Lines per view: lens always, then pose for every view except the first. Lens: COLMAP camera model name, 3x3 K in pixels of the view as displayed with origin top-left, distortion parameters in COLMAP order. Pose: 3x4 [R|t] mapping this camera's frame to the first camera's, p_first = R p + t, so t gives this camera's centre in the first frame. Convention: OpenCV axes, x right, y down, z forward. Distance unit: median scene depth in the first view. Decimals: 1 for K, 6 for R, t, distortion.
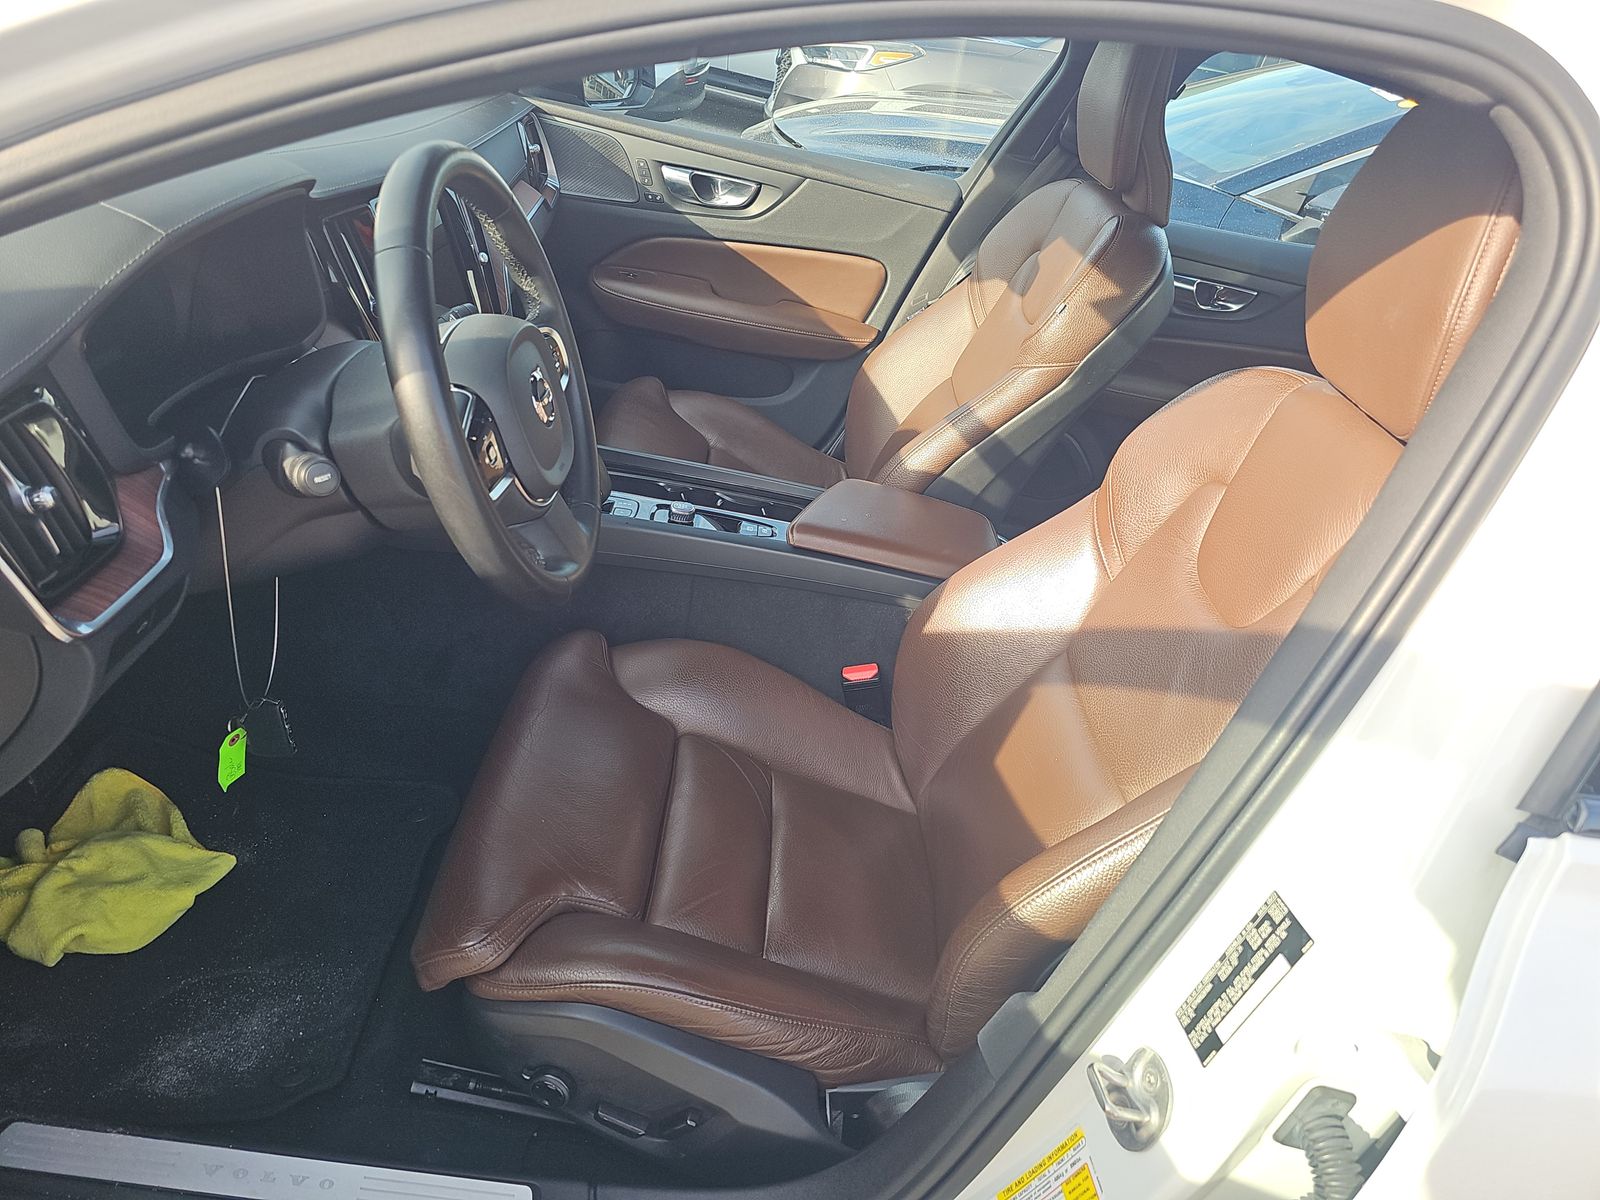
lens RADIAL K [[1044.5, 0, 803.4], [0, 1044.5, 596.0], [0, 0, 1]] dist [0.023041, -0.030457]
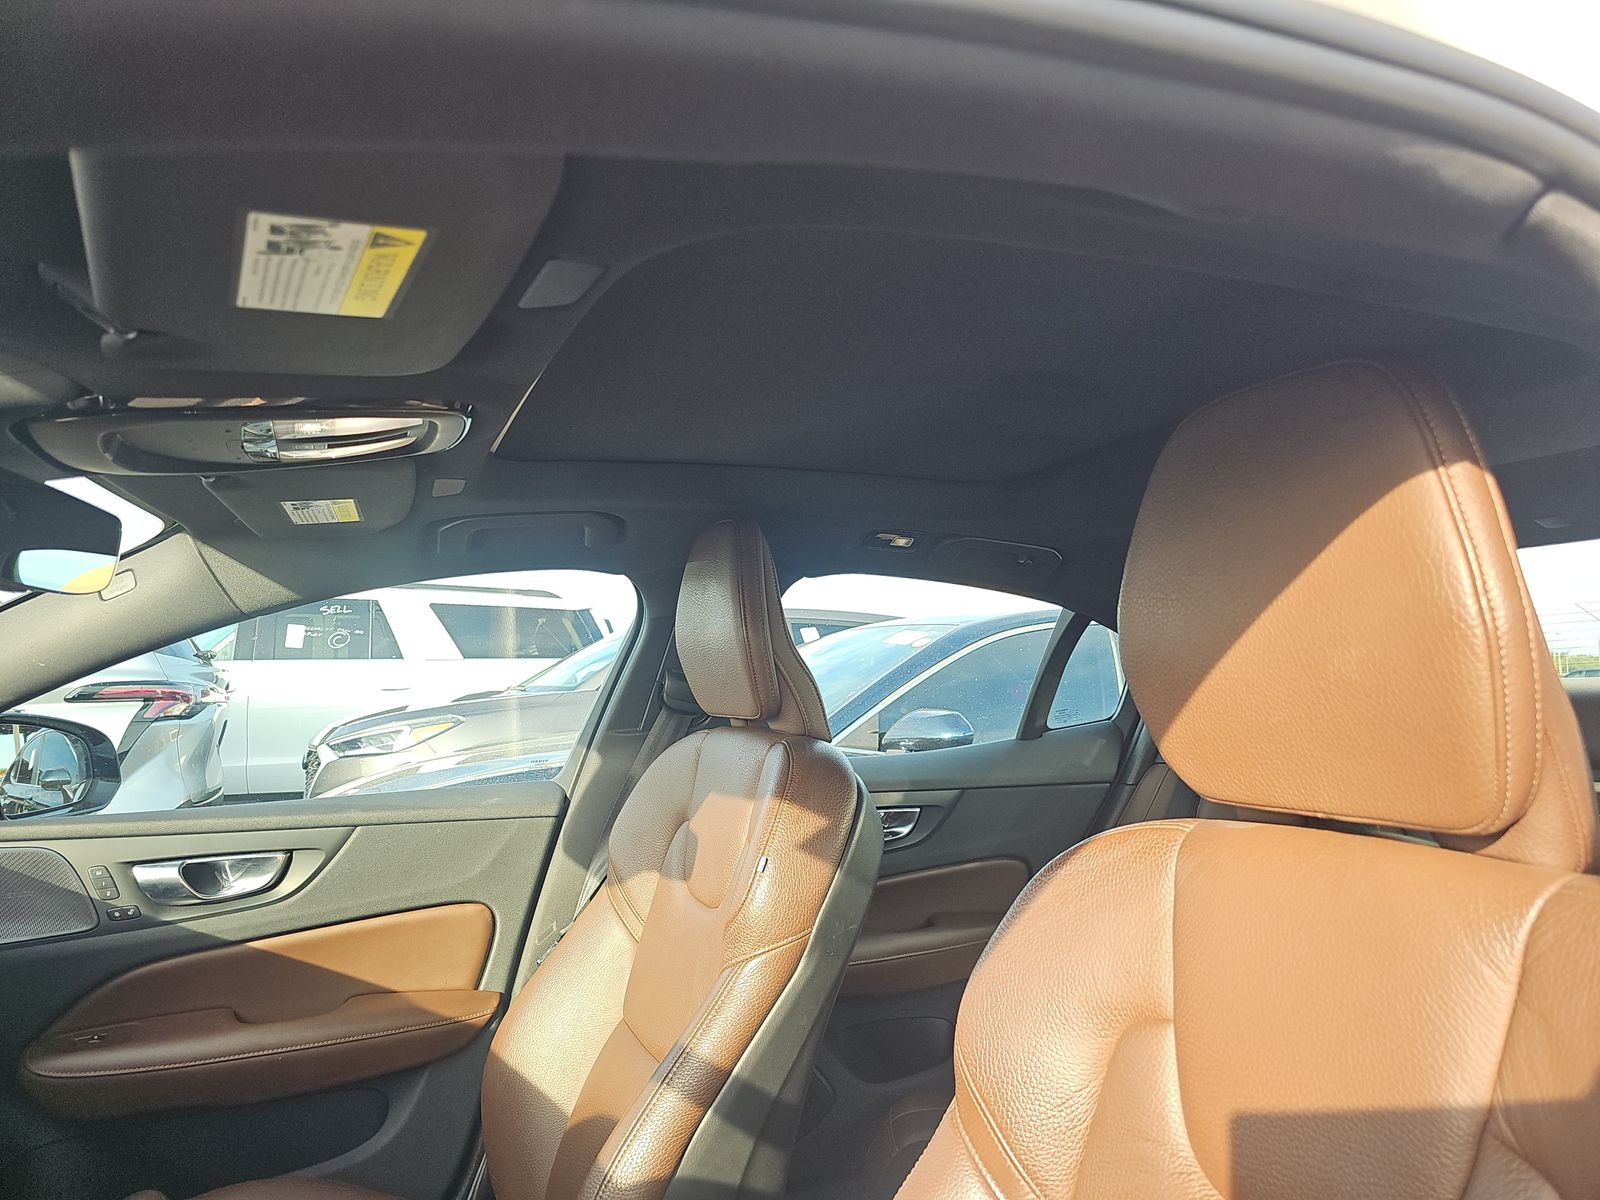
lens RADIAL K [[1044.5, 0, 799.4], [0, 1044.5, 584.8], [0, 0, 1]] dist [0.023041, -0.030457]
pose [[0.888980, -0.171883, 0.424465, -0.003798], [0.382510, 0.788339, -0.481880, -0.050608], [-0.251795, 0.590743, 0.766565, 0.238724]]
